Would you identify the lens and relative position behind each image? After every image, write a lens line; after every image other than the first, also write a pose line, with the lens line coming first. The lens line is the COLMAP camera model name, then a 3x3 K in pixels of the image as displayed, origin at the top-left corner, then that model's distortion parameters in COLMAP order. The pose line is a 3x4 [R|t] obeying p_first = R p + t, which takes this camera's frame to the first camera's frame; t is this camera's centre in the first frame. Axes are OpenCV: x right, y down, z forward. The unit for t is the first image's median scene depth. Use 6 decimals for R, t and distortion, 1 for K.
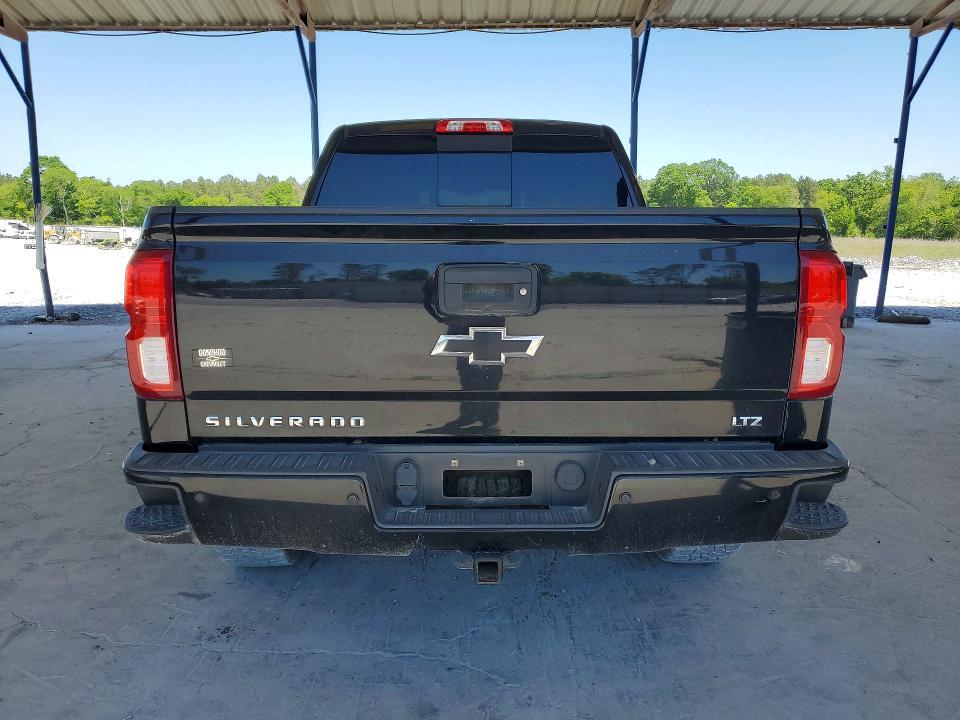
lens RADIAL K [[733.2, 0, 481.0], [0, 733.2, 363.1], [0, 0, 1]] dist [-0.001209, -0.007782]
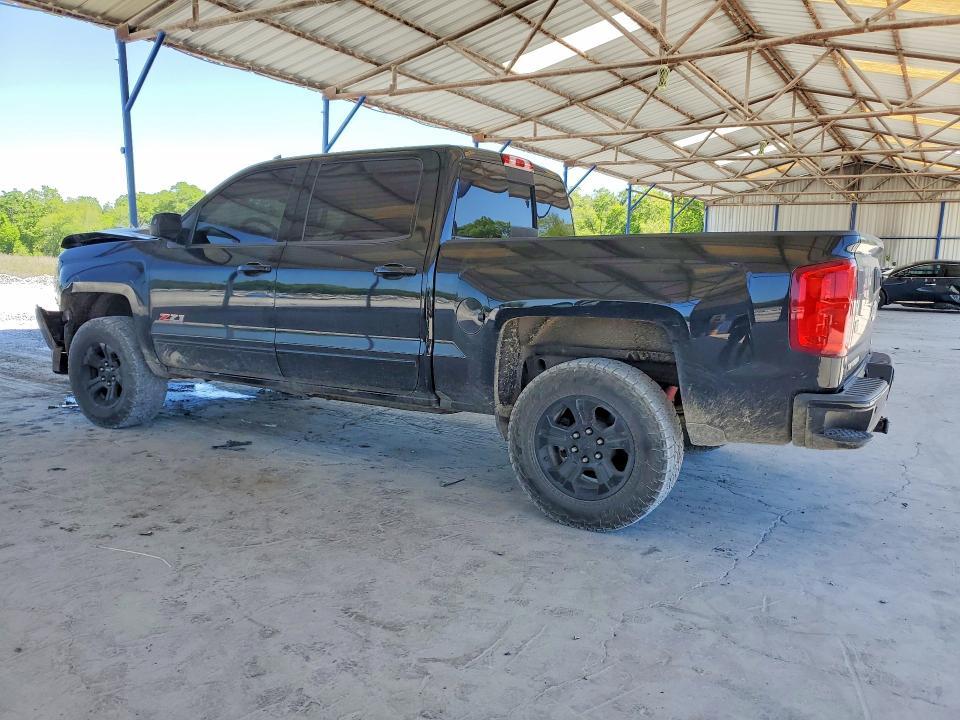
lens RADIAL K [[733.2, 0, 474.1], [0, 733.2, 352.7], [0, 0, 1]] dist [-0.001209, -0.007782]
pose [[0.536757, -0.083447, 0.839600, -0.373102], [0.114790, 0.993067, 0.025315, -0.016500], [-0.835892, 0.082790, 0.542614, 0.138807]]
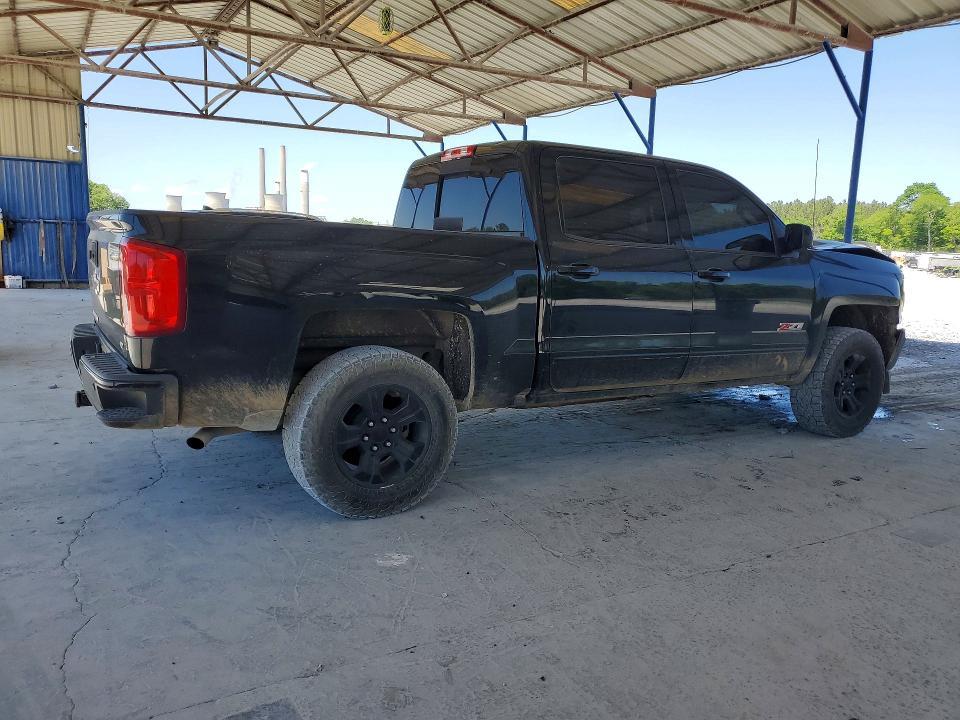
lens RADIAL K [[733.2, 0, 480.2], [0, 733.2, 357.3], [0, 0, 1]] dist [-0.001209, -0.007782]
pose [[0.516534, 0.138795, -0.844943, 0.366441], [-0.174224, 0.983169, 0.054994, -0.020824], [0.838355, 0.118803, 0.532021, 0.140162]]
